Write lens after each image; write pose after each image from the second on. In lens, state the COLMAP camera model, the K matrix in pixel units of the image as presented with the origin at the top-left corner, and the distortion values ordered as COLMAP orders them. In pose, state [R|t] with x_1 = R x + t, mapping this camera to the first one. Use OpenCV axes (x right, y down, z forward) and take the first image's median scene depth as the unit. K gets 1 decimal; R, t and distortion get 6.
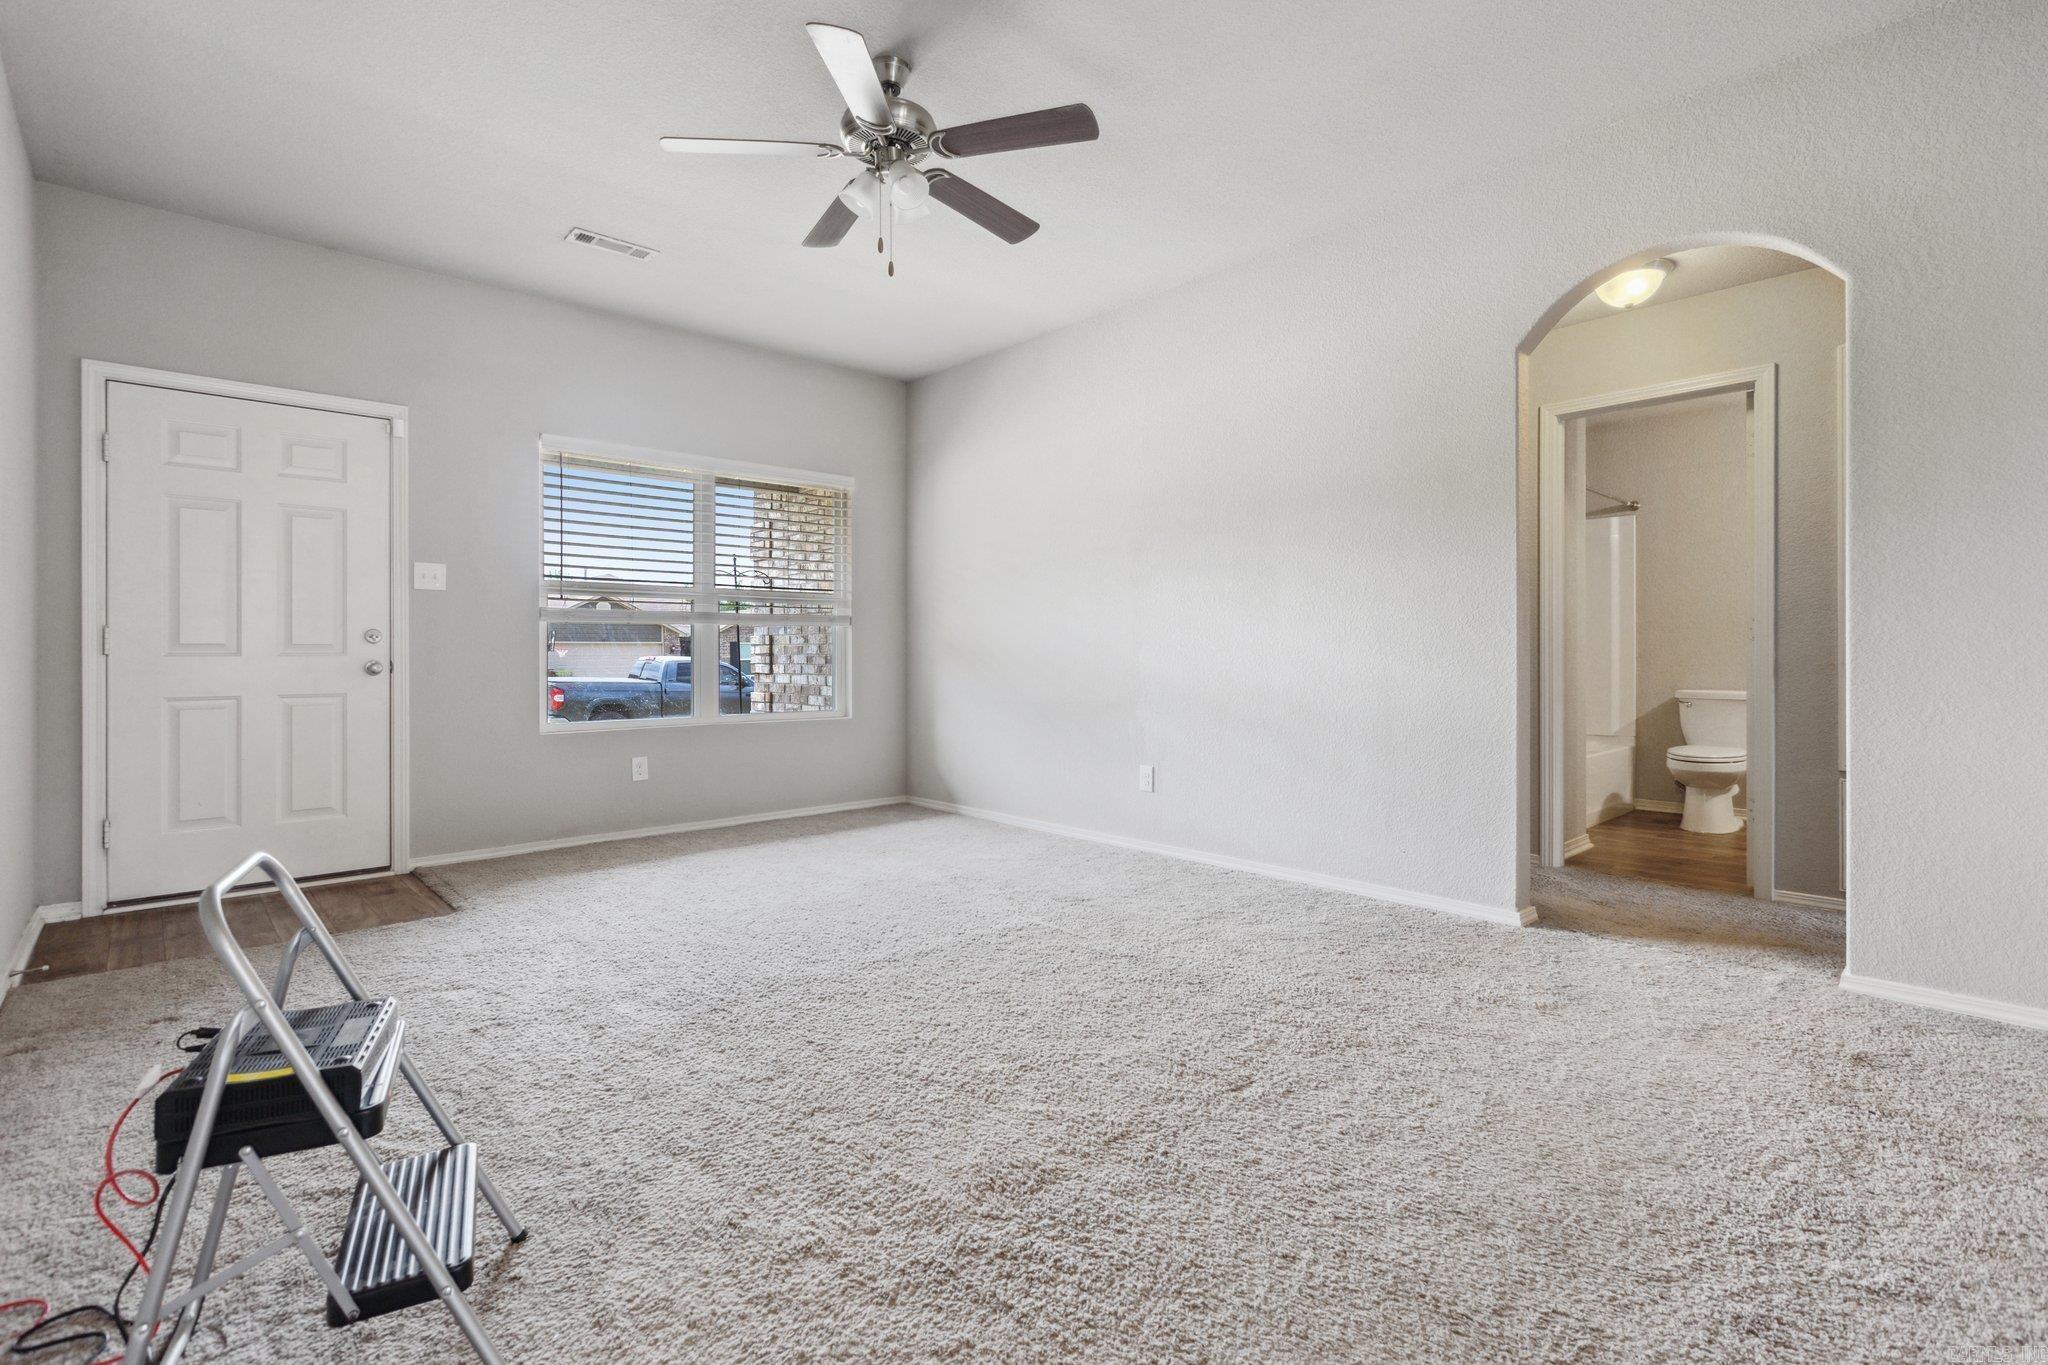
lens RADIAL K [[939.1, 0, 1024.1], [0, 939.1, 660.1], [0, 0, 1]] dist [-0.010193, 0.008584]
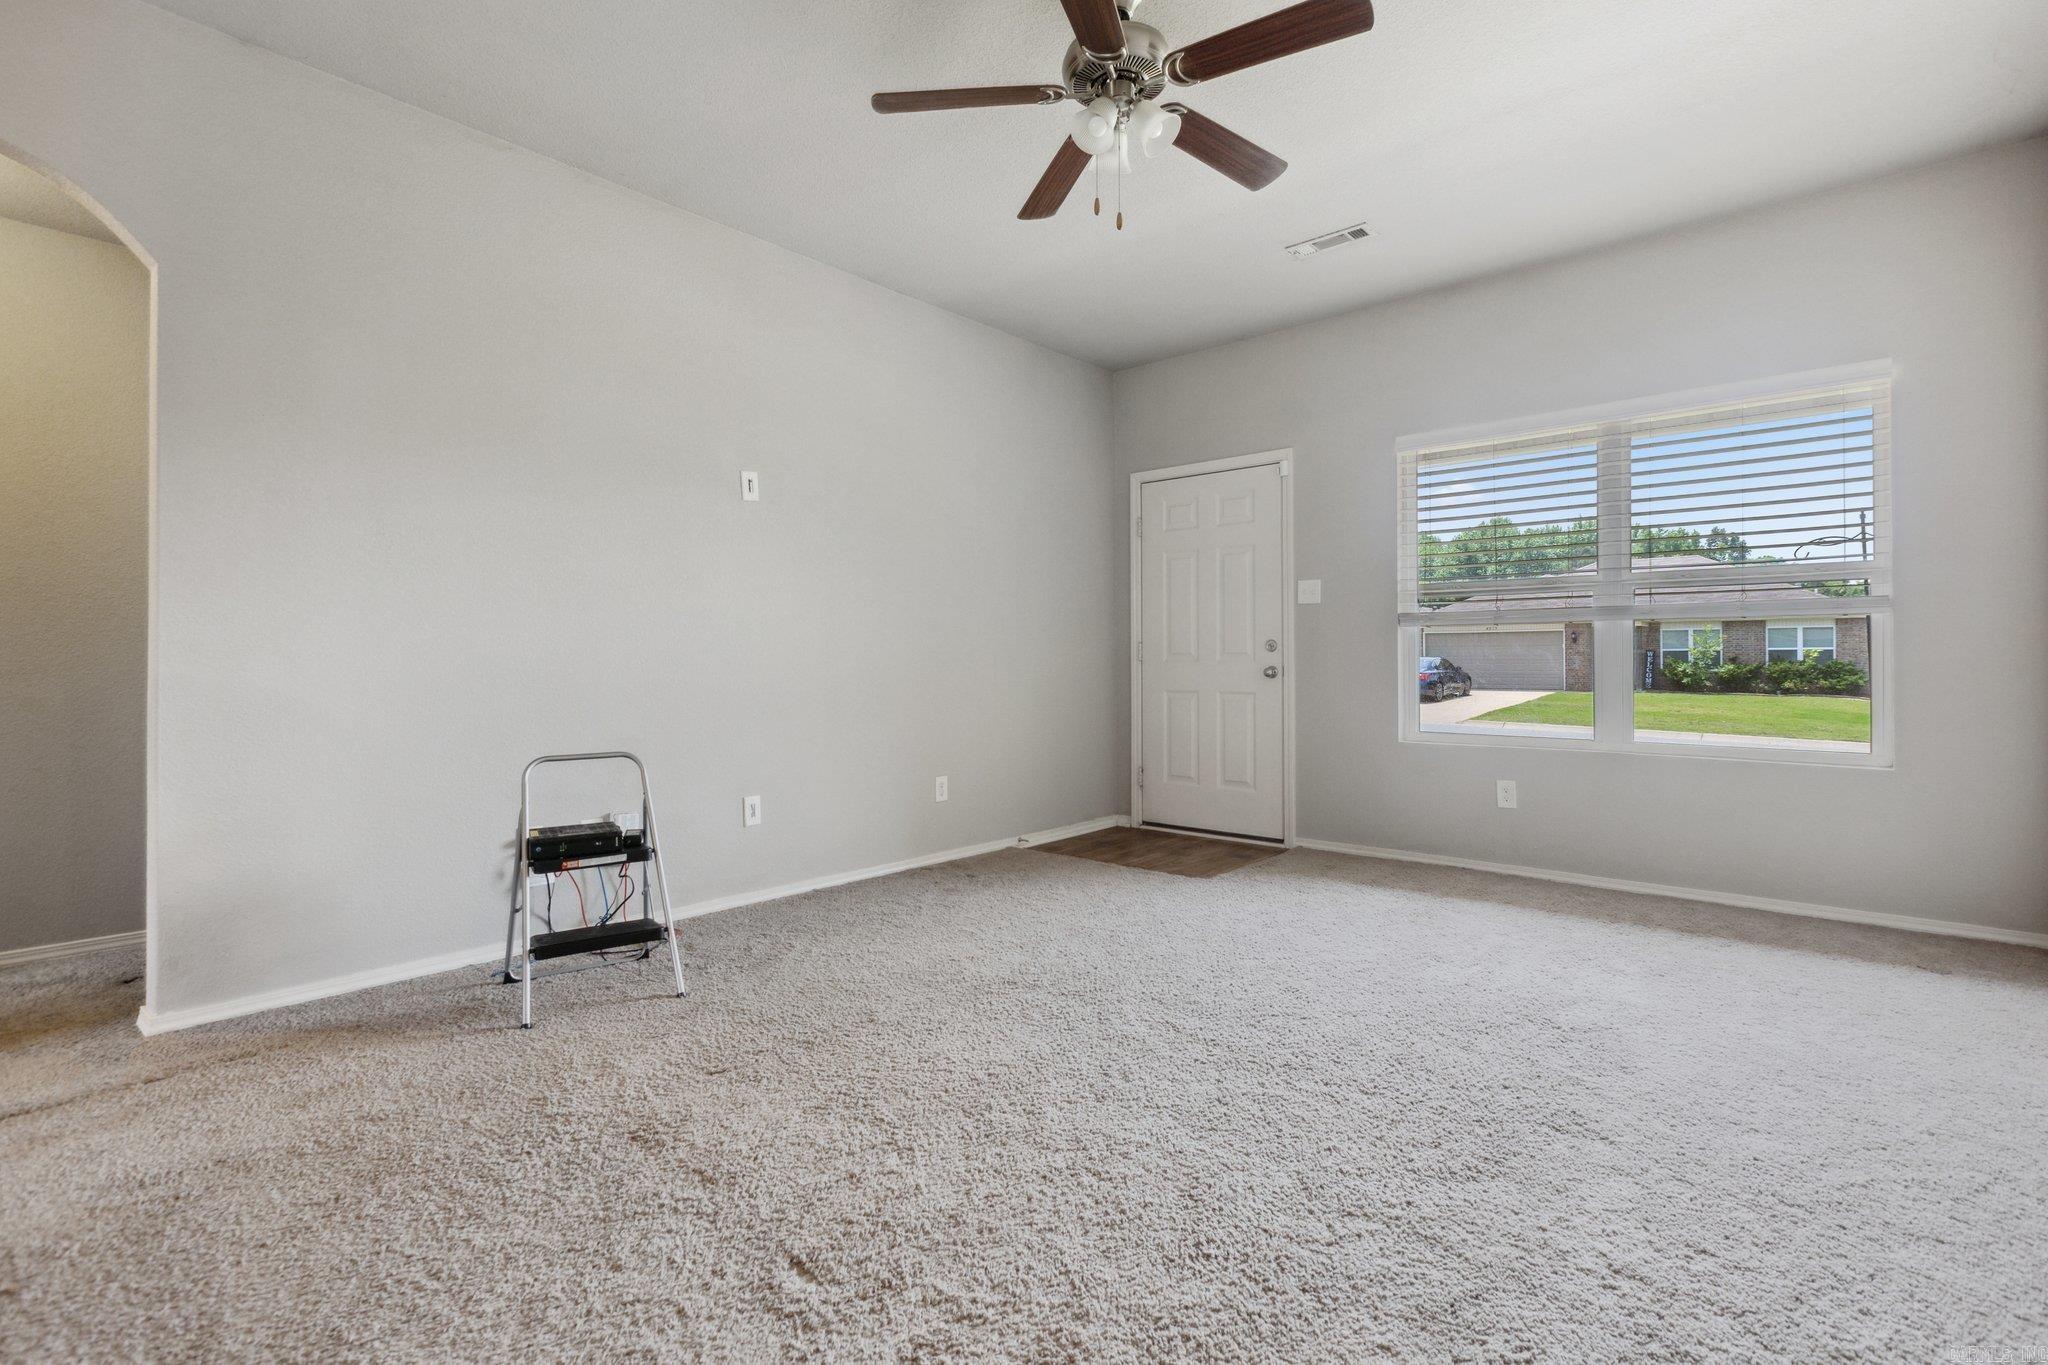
lens RADIAL K [[968.4, 0, 1025.0], [0, 968.4, 655.0], [0, 0, 1]] dist [0.015065, 0.000159]
pose [[0.090538, -0.003143, -0.995888, 0.516822], [-0.003711, 0.999987, -0.003494, -0.007743], [0.995886, 0.004012, 0.090525, 0.571535]]
